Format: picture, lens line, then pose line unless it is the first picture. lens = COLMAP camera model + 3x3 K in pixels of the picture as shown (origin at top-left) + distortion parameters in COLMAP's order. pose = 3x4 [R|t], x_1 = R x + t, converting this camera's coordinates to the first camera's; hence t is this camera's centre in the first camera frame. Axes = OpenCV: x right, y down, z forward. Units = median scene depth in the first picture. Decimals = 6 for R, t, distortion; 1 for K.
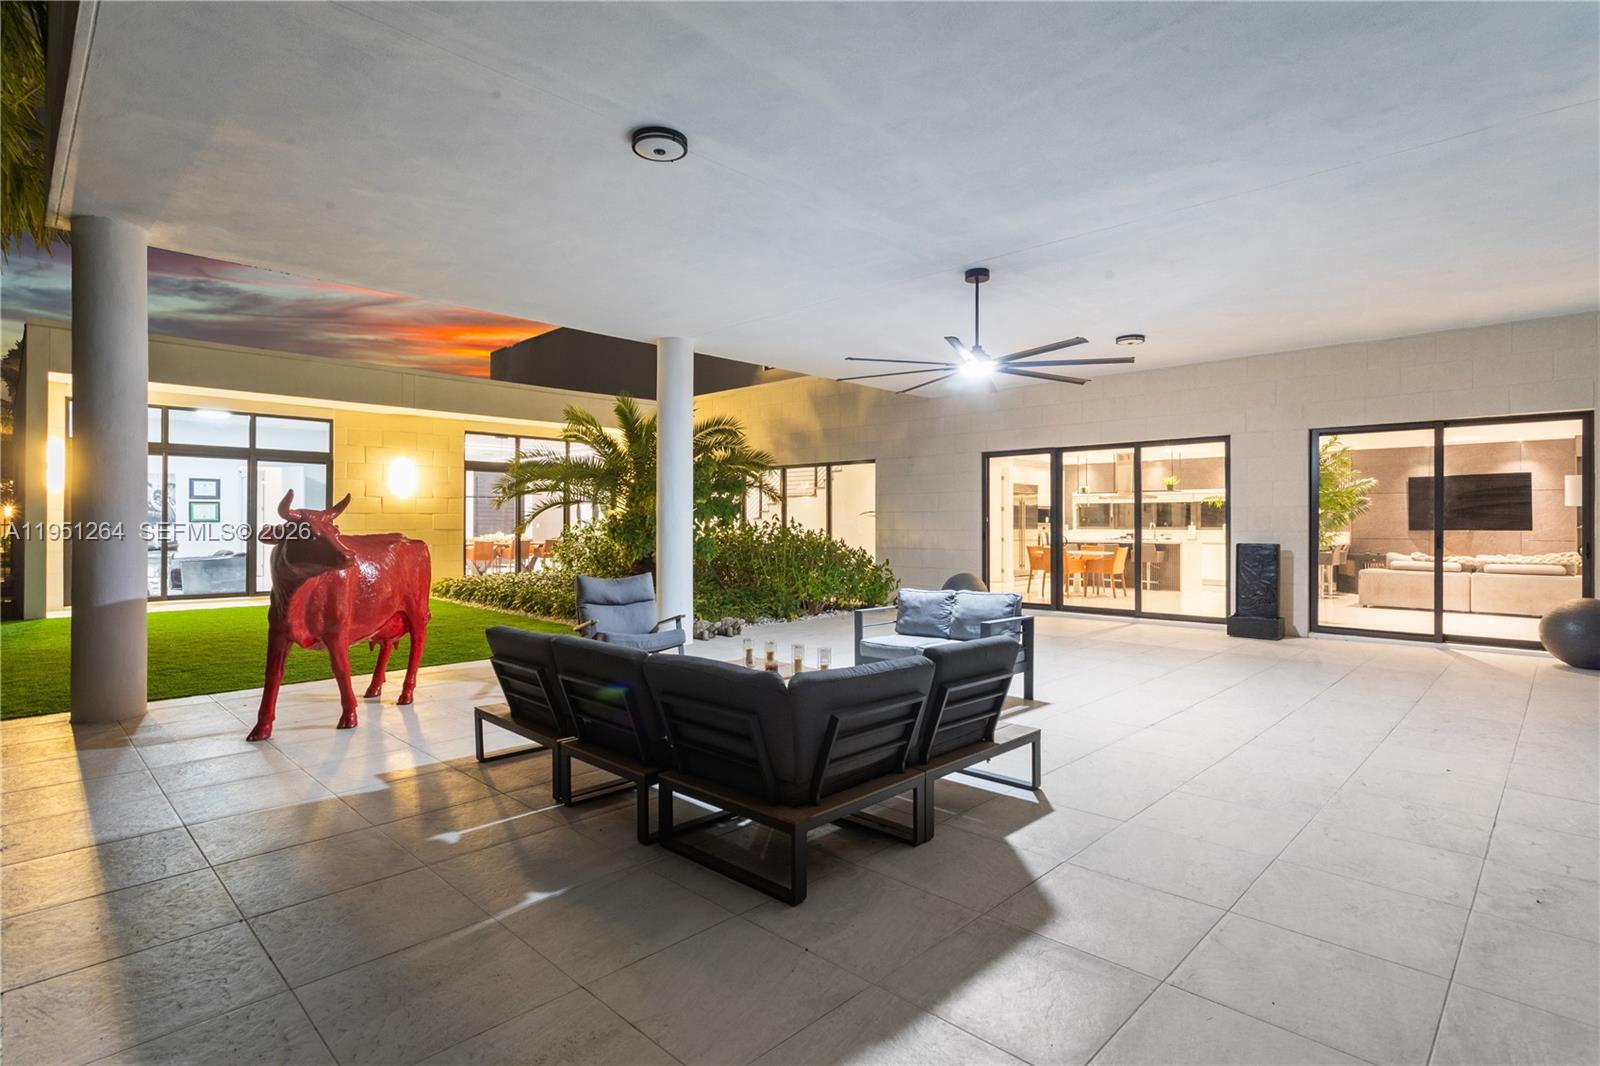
lens RADIAL K [[783.8, 0, 801.0], [0, 783.8, 528.5], [0, 0, 1]] dist [-0.005102, 0.006386]
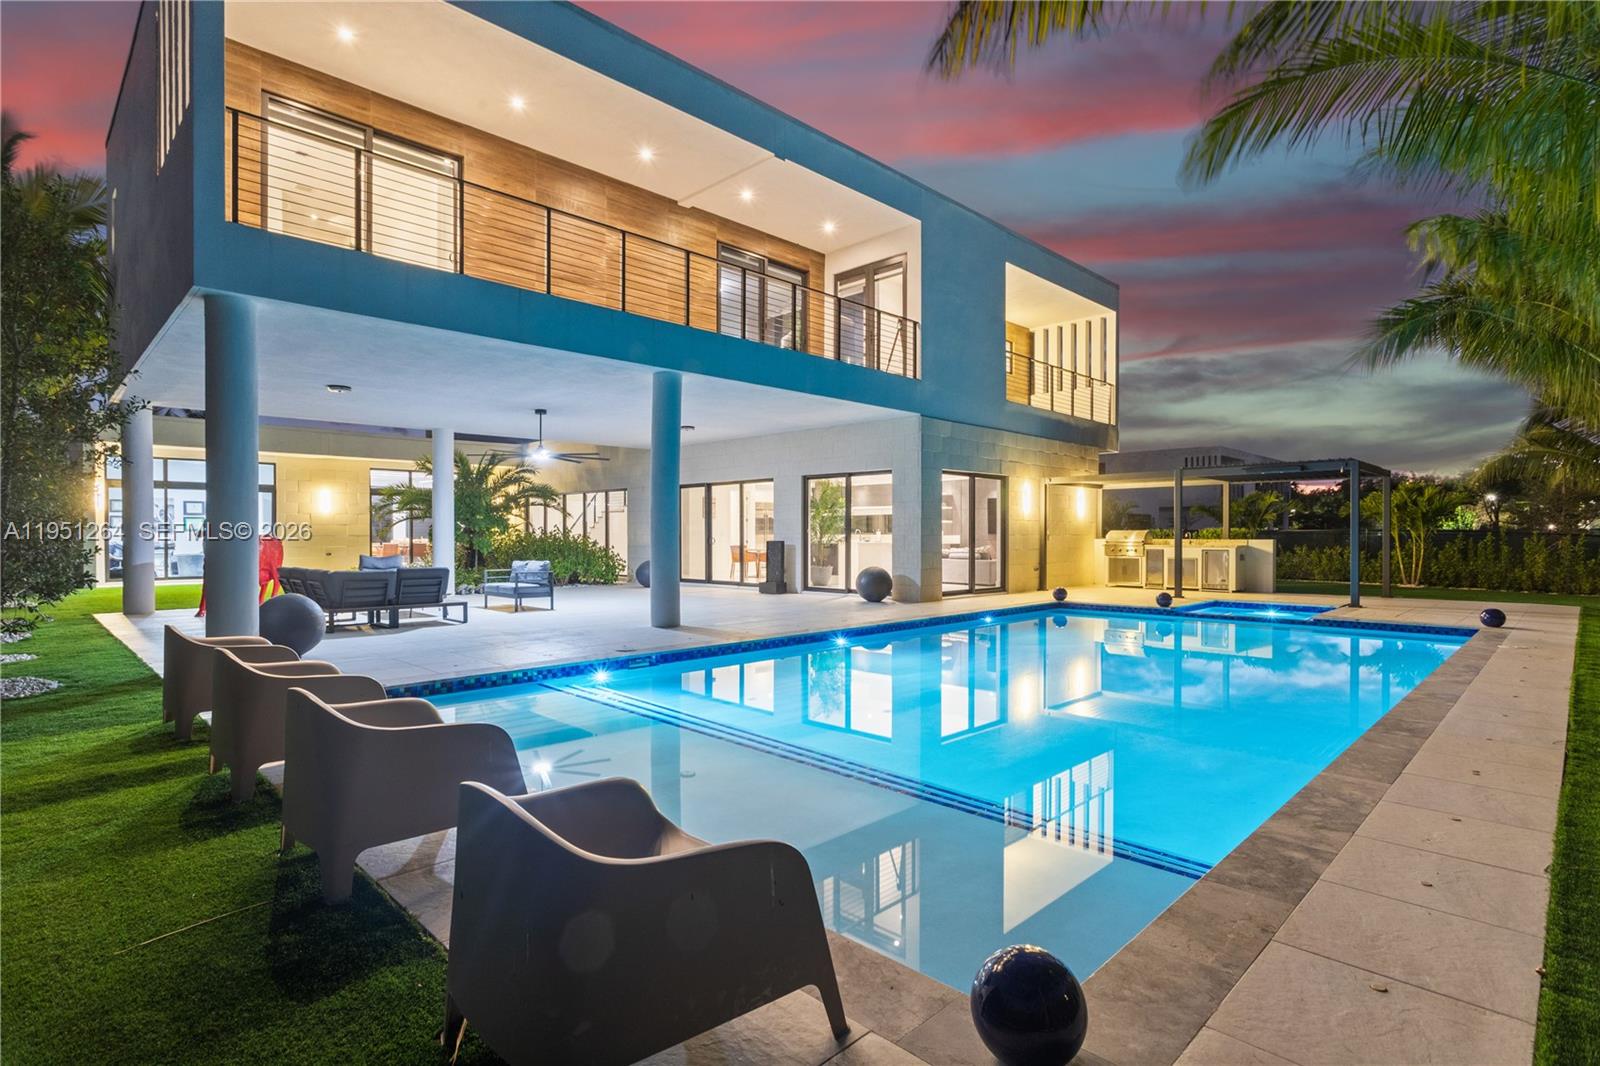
lens RADIAL K [[783.8, 0, 795.7], [0, 783.8, 545.0], [0, 0, 1]] dist [-0.005102, 0.006386]
pose [[0.999922, -0.002438, -0.012227, 0.475290], [0.002565, 0.999943, 0.010393, 0.007759], [0.012201, -0.010424, 0.999871, -0.562016]]
